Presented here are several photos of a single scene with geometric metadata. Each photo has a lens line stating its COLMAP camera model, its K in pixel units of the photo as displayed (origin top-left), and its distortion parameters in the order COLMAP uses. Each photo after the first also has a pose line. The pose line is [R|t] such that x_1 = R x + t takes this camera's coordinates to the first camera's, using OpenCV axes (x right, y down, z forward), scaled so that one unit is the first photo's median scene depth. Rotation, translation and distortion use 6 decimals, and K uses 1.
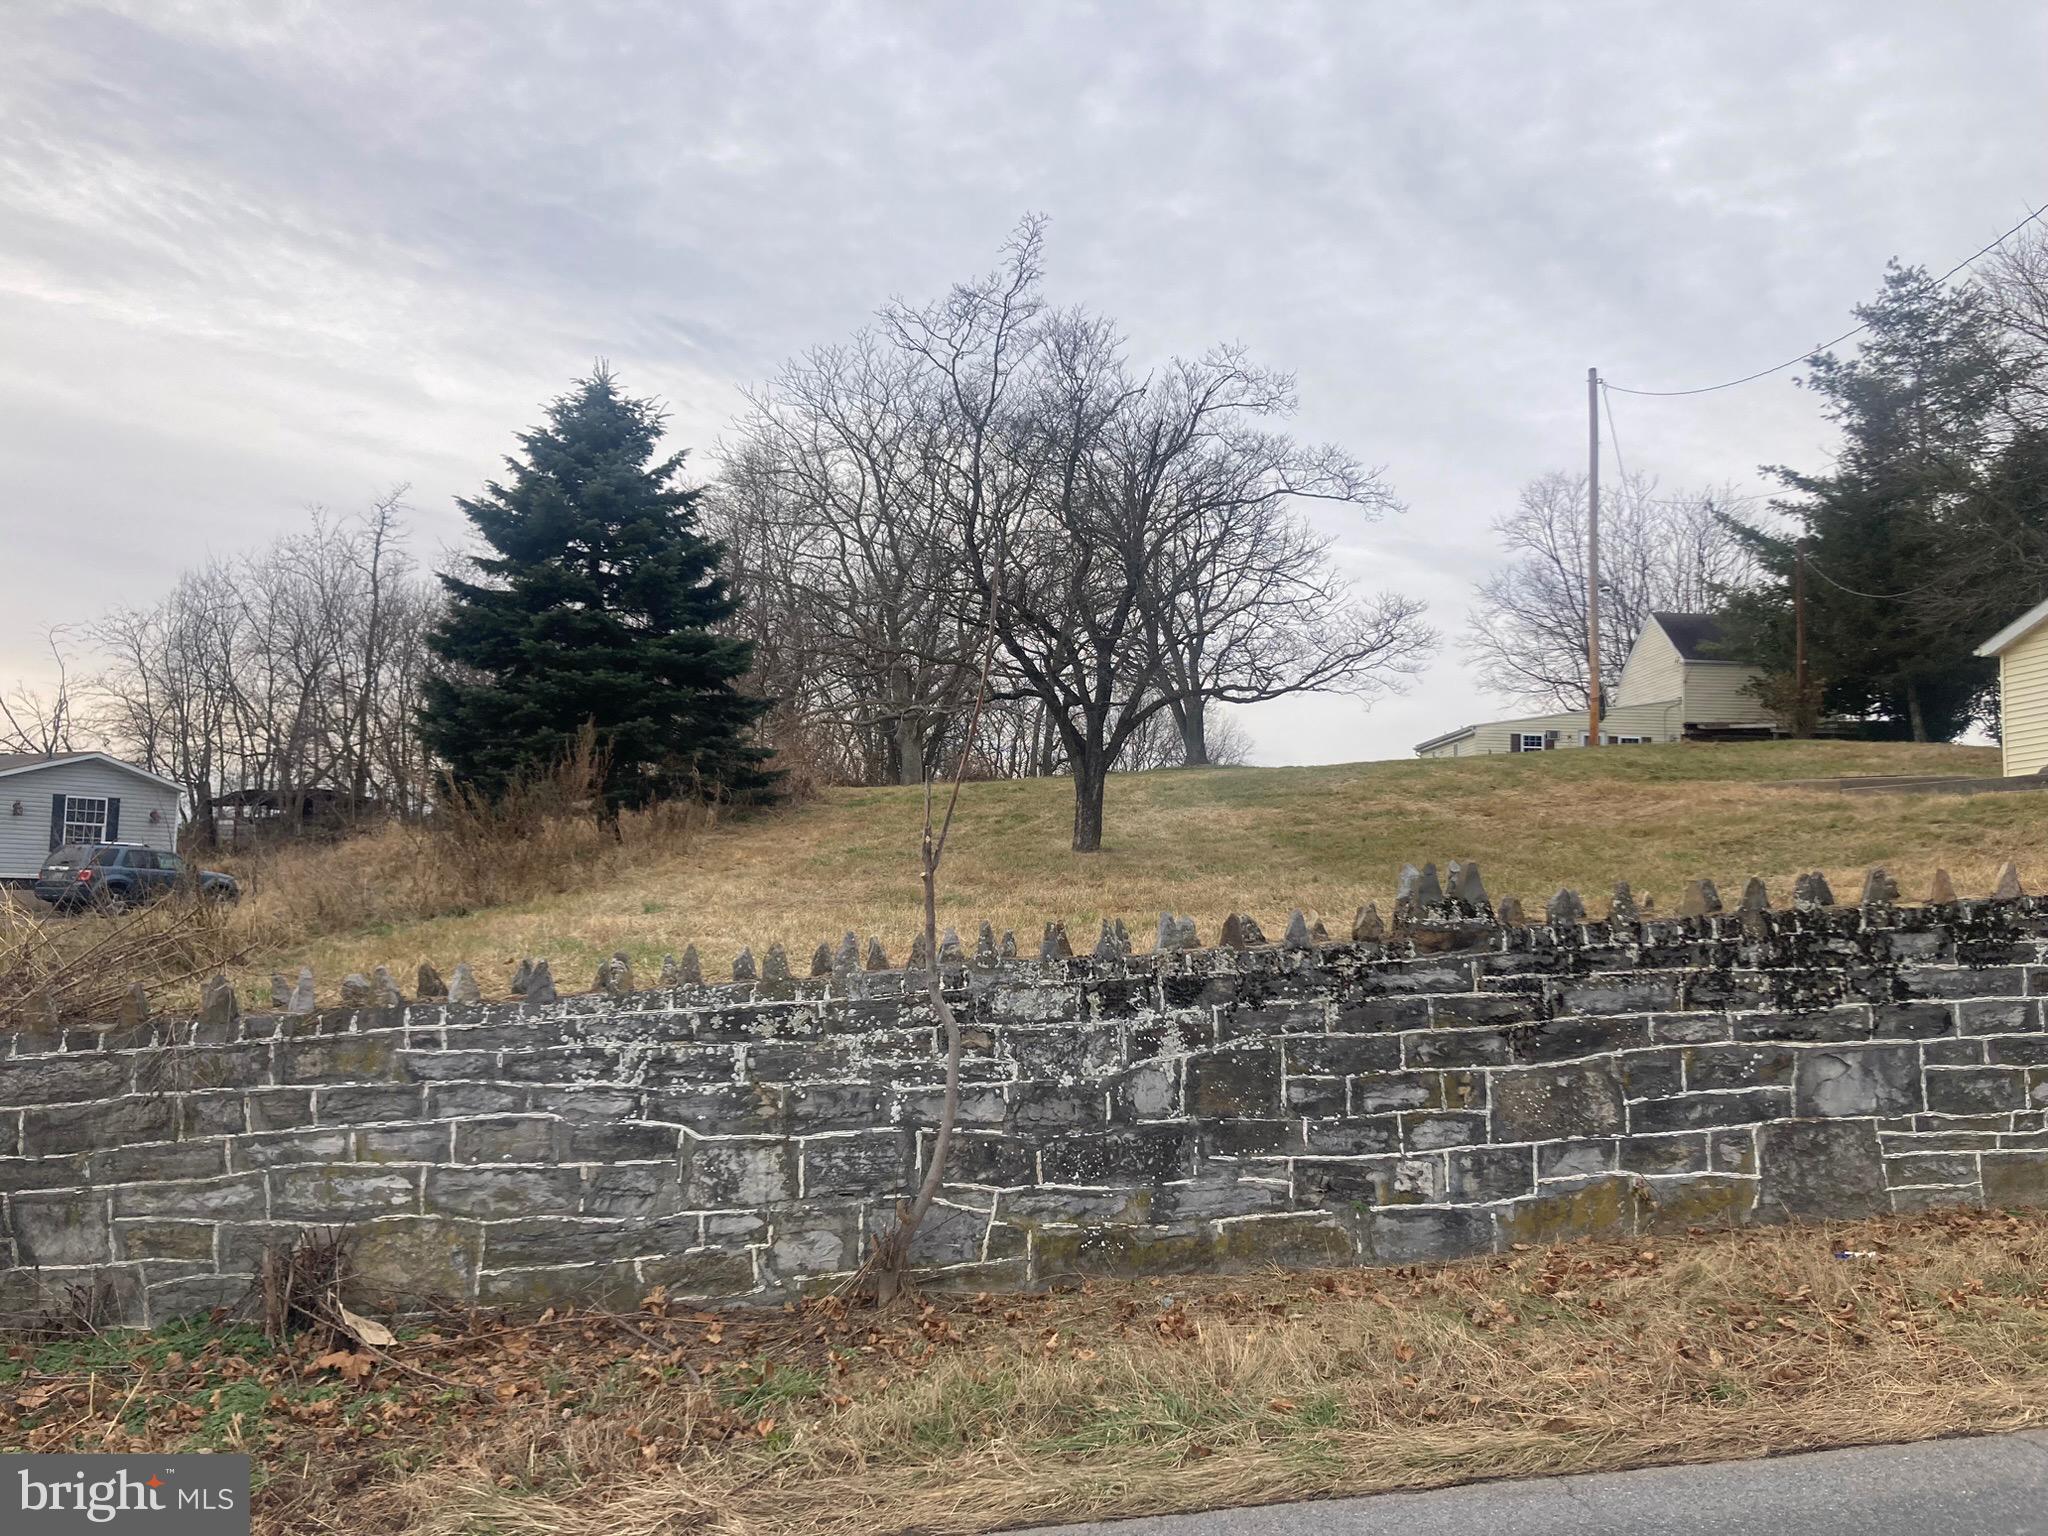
lens RADIAL K [[1648.3, 0, 1024.2], [0, 1648.3, 738.4], [0, 0, 1]] dist [0.014874, -0.000259]
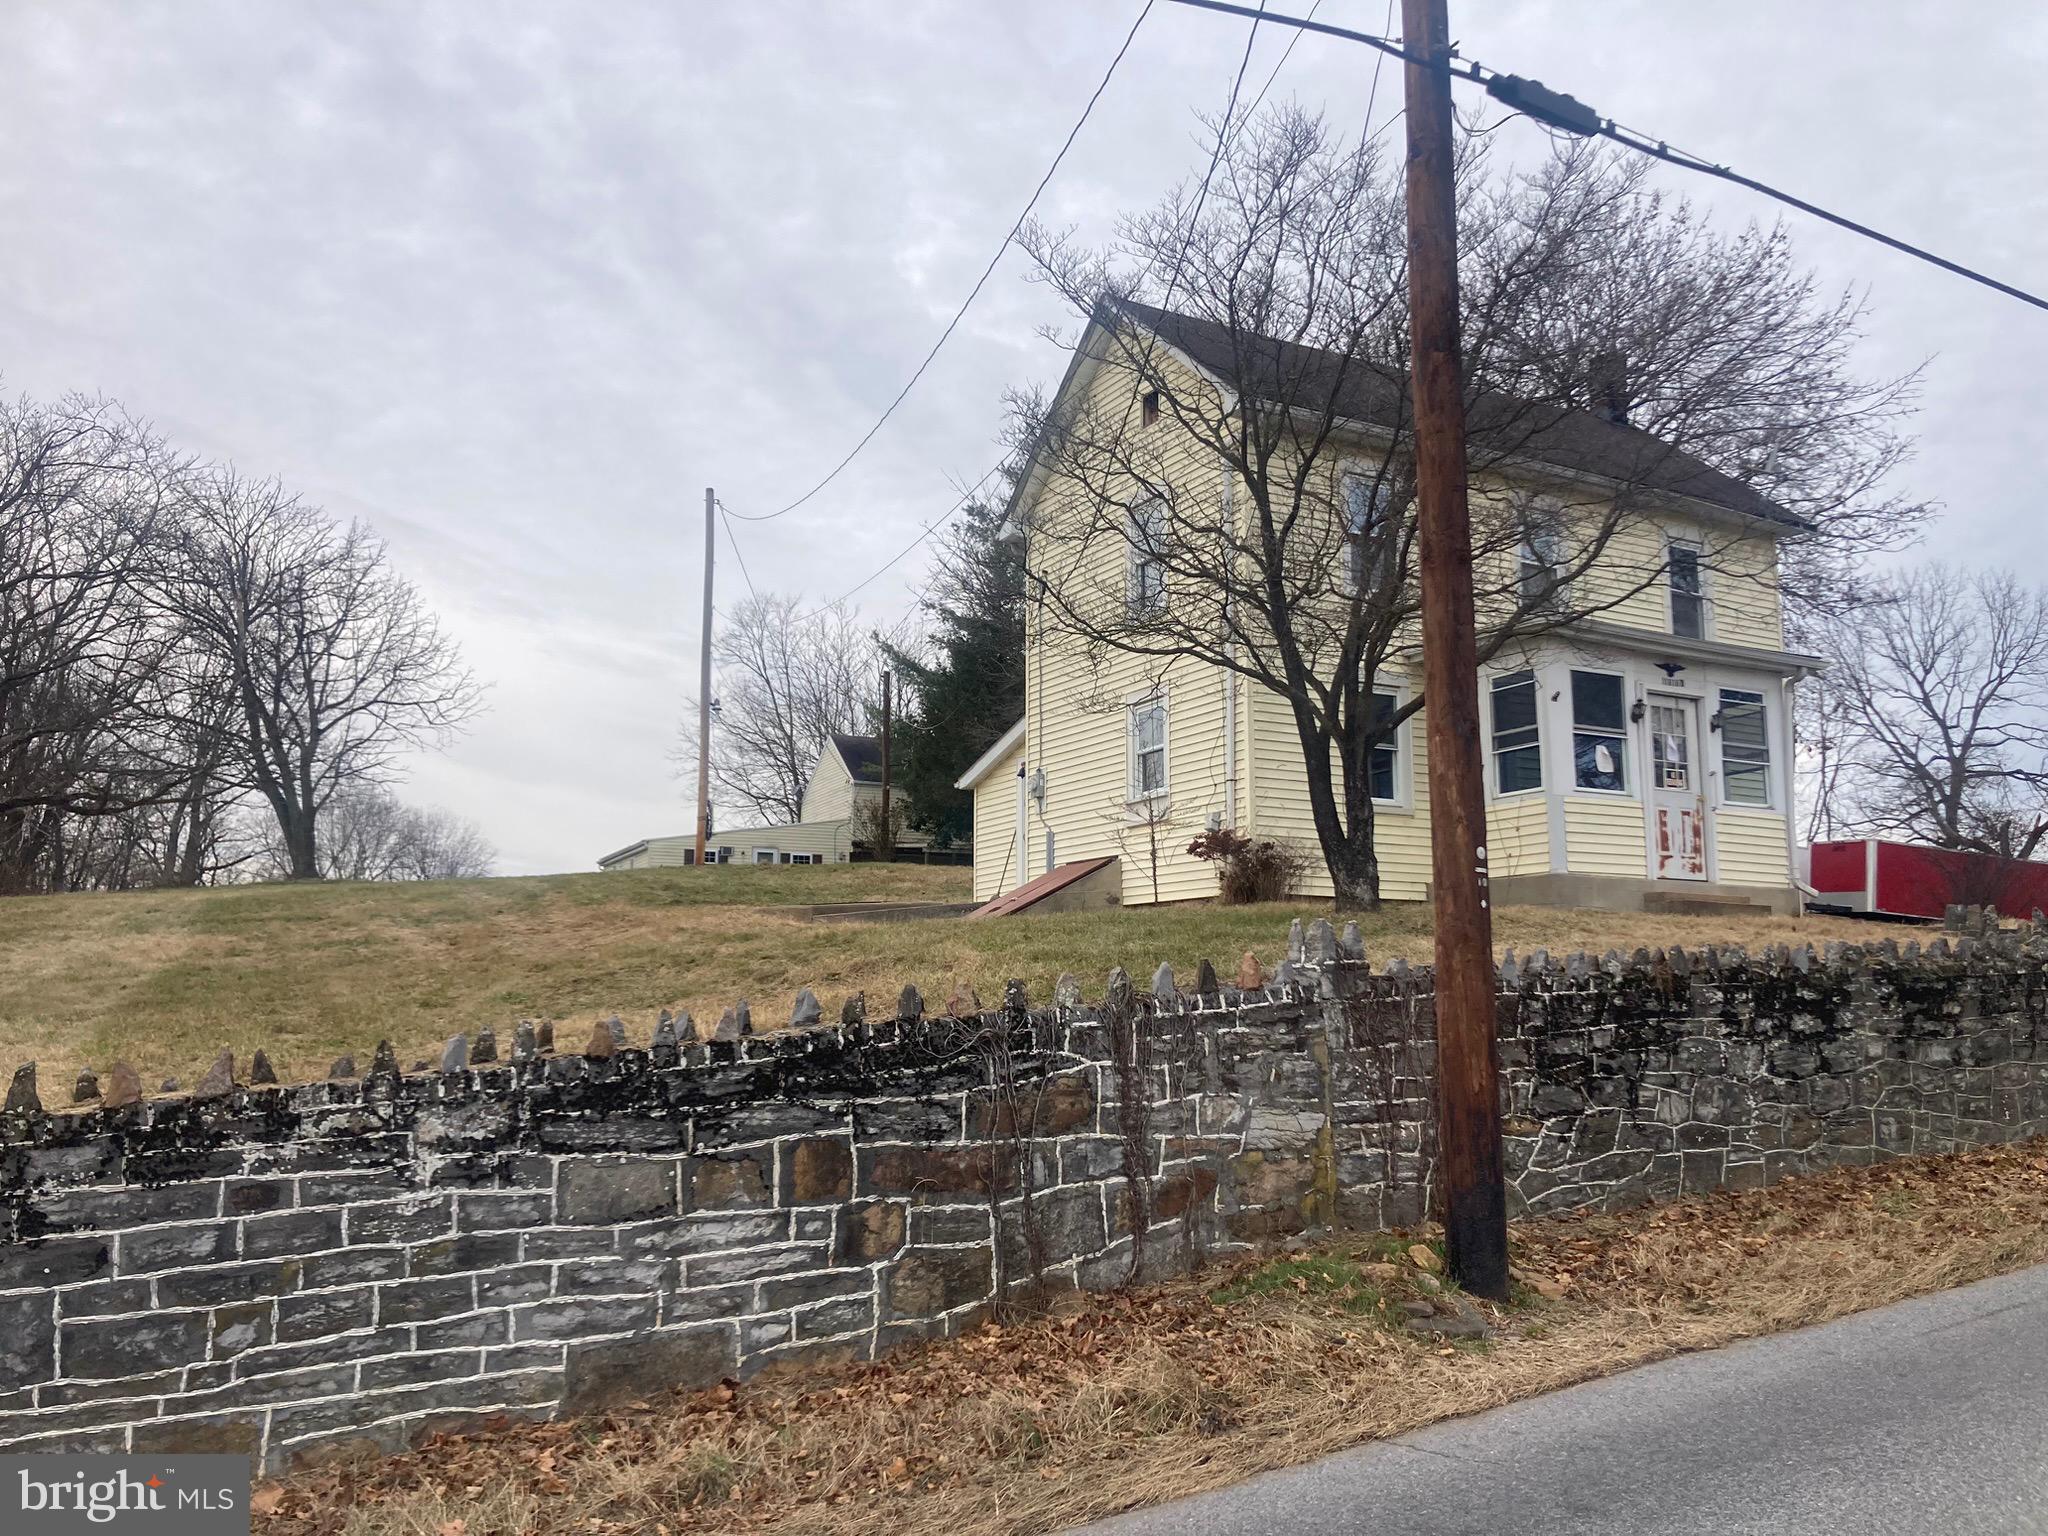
lens RADIAL K [[1648.3, 0, 1024.2], [0, 1648.3, 738.4], [0, 0, 1]] dist [0.014874, -0.000259]
pose [[0.910447, 0.047452, 0.410894, 0.618734], [-0.020335, 0.997331, -0.070121, -0.030255], [-0.413125, 0.055486, 0.908983, 0.083935]]
